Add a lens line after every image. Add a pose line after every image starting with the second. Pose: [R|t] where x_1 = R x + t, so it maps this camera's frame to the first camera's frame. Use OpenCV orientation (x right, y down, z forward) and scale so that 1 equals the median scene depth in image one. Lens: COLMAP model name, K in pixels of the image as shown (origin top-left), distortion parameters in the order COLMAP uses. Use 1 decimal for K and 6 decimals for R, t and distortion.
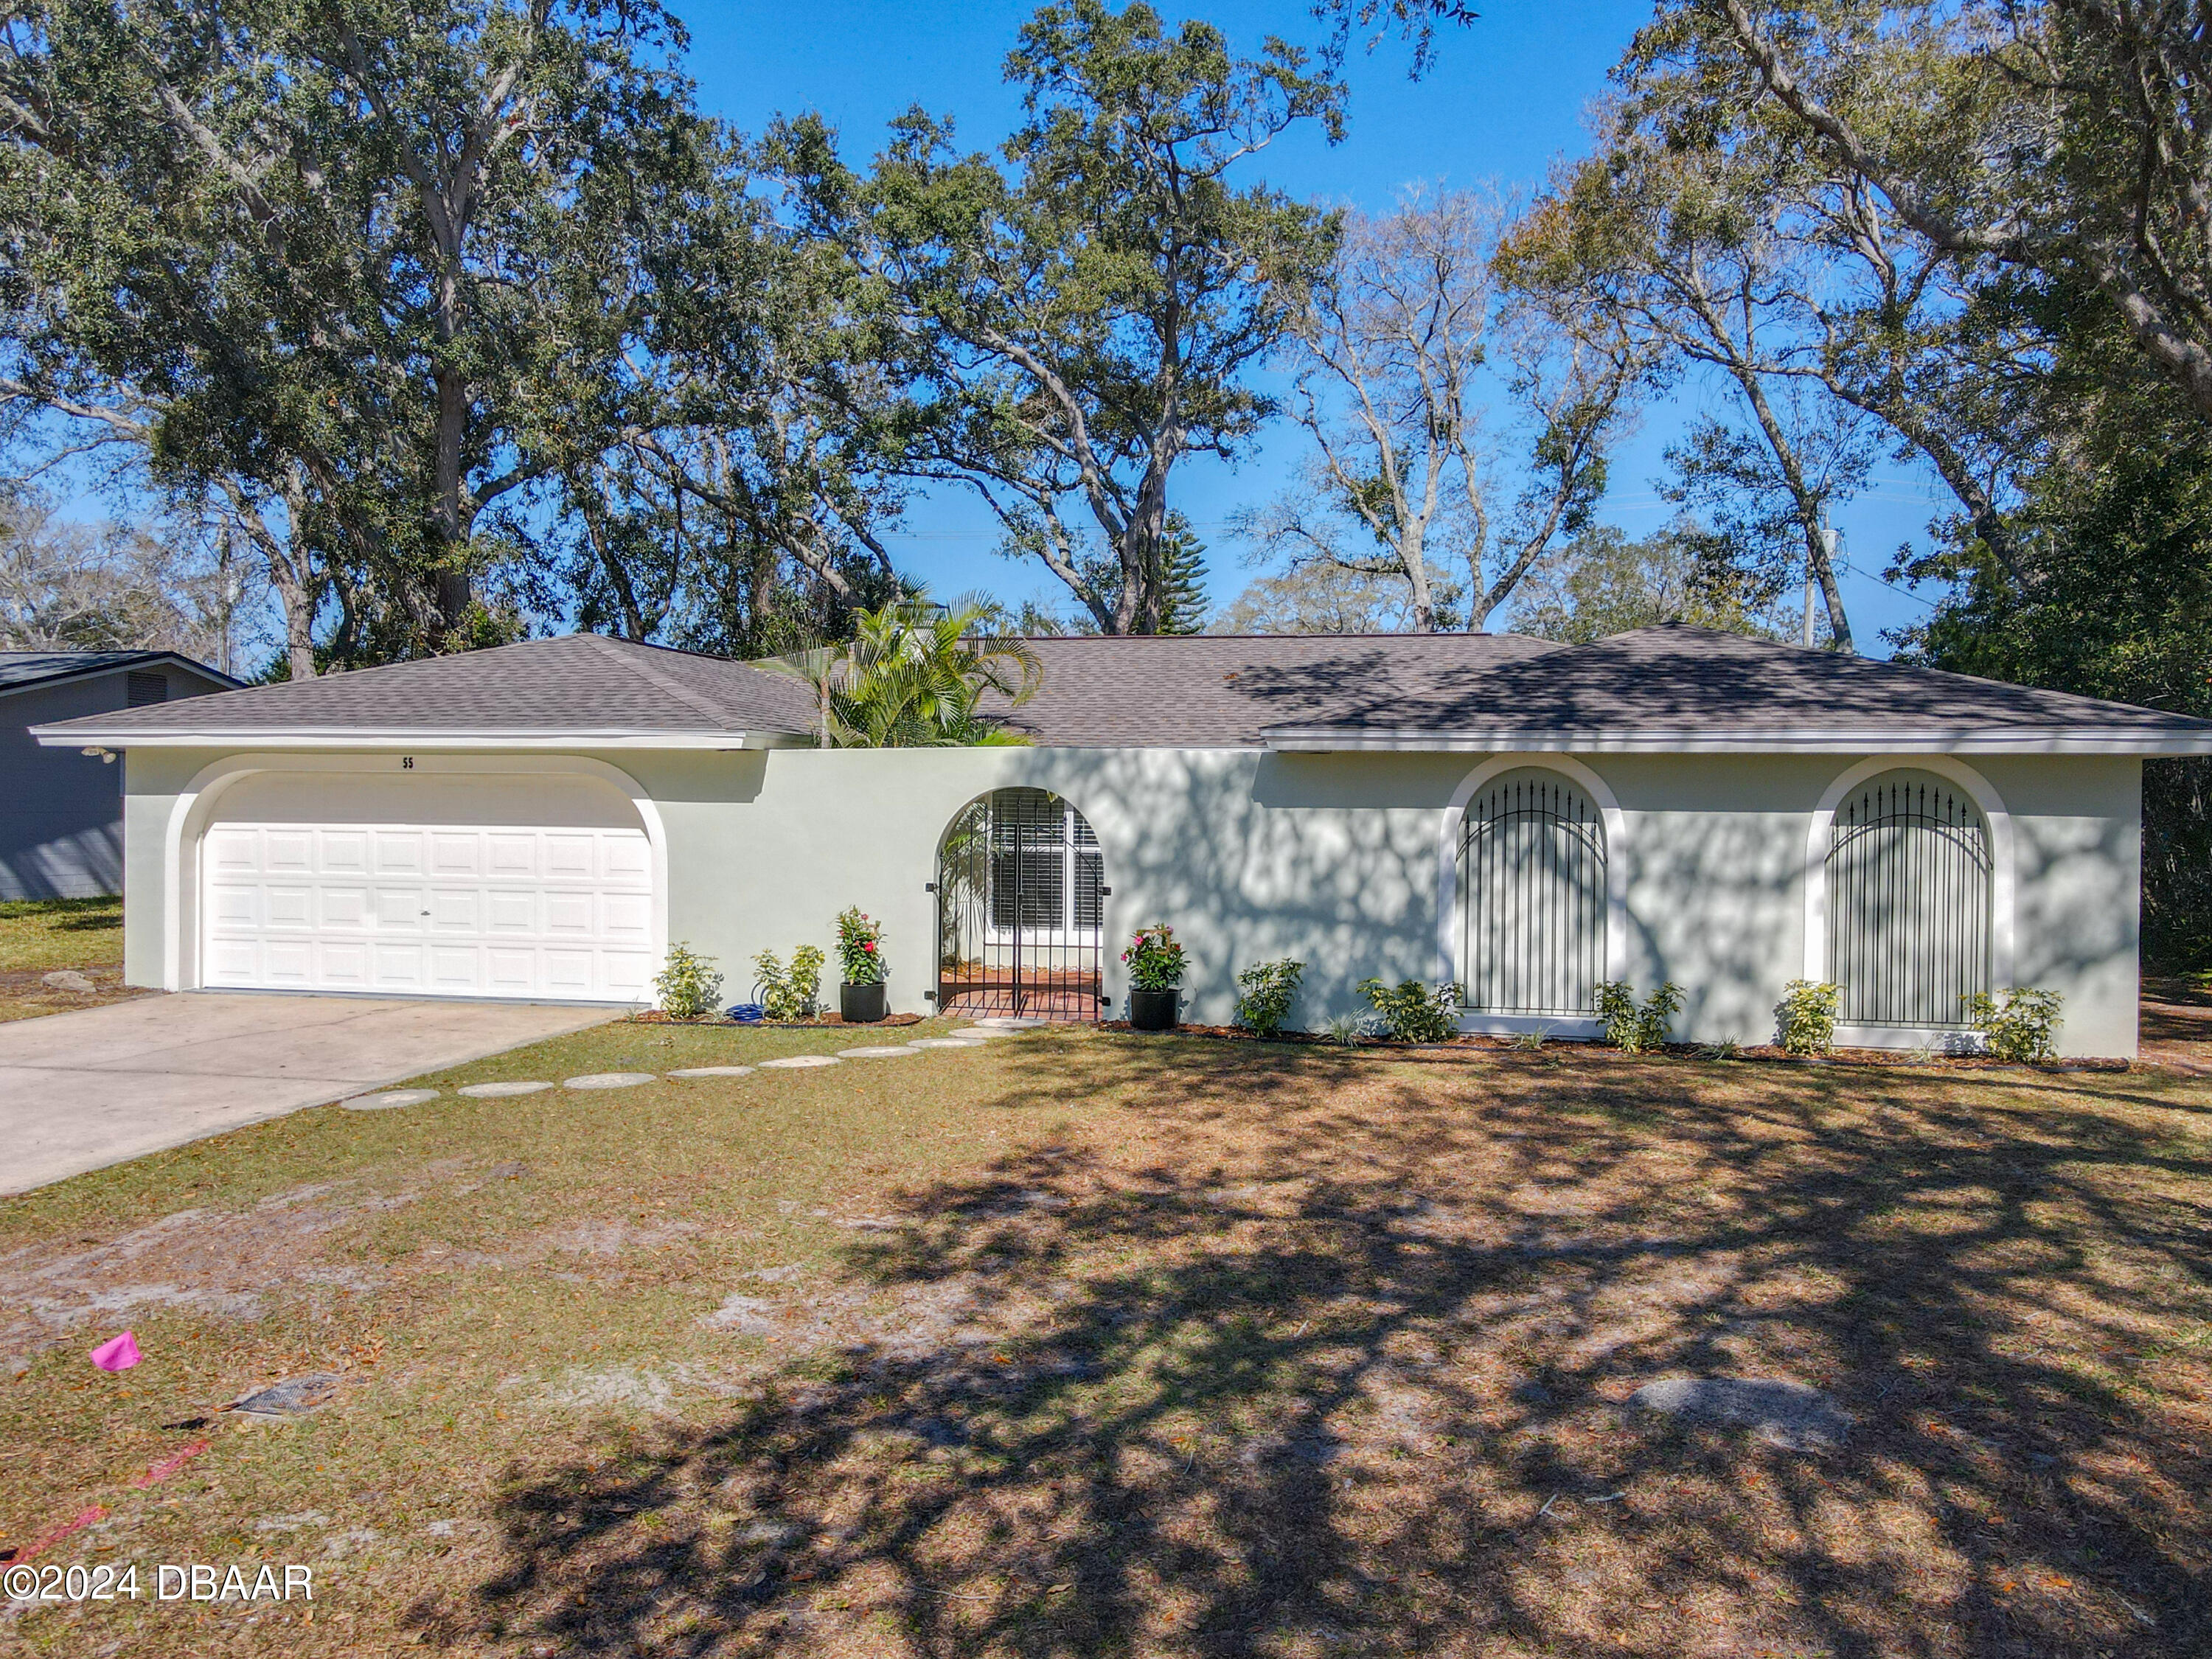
lens RADIAL K [[1621.0, 0, 1149.3], [0, 1621.0, 825.1], [0, 0, 1]] dist [0.017215, -0.008028]
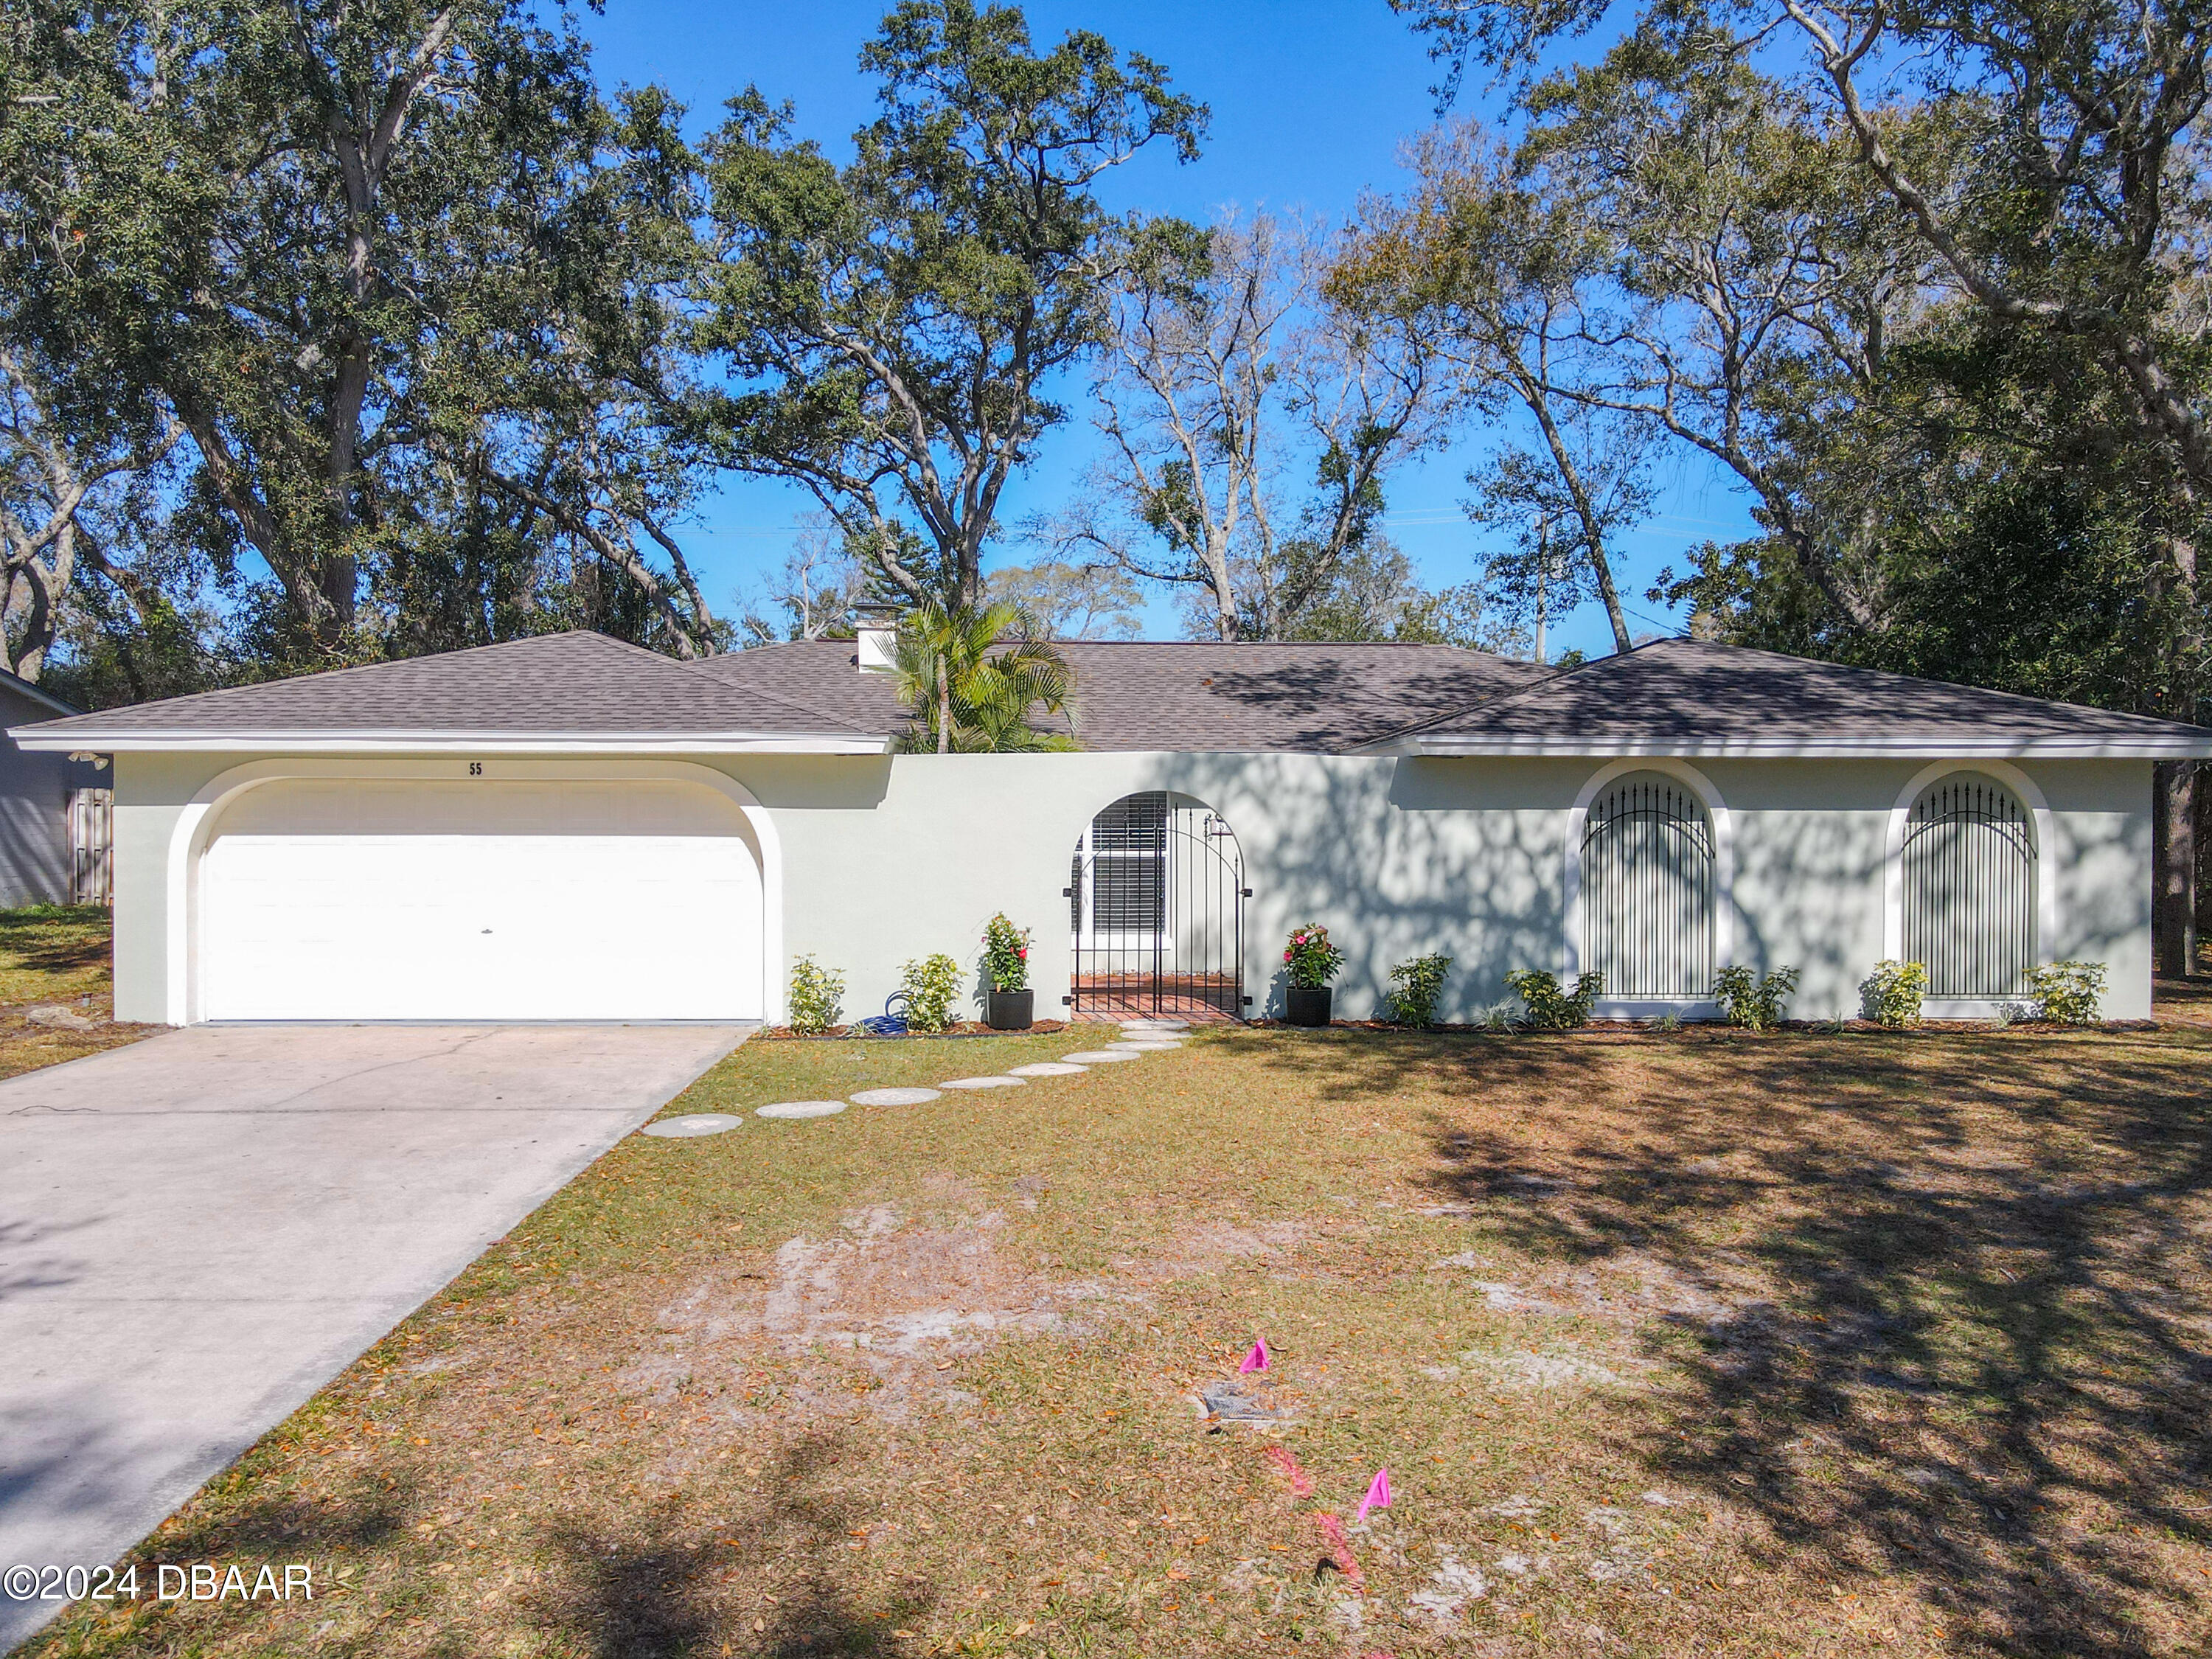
lens RADIAL K [[1621.0, 0, 1121.4], [0, 1621.0, 835.5], [0, 0, 1]] dist [0.017215, -0.008028]
pose [[0.975377, -0.011202, 0.220258, -0.347896], [0.010262, 0.999933, 0.005410, -0.001791], [-0.220304, -0.003017, 0.975427, 0.018584]]
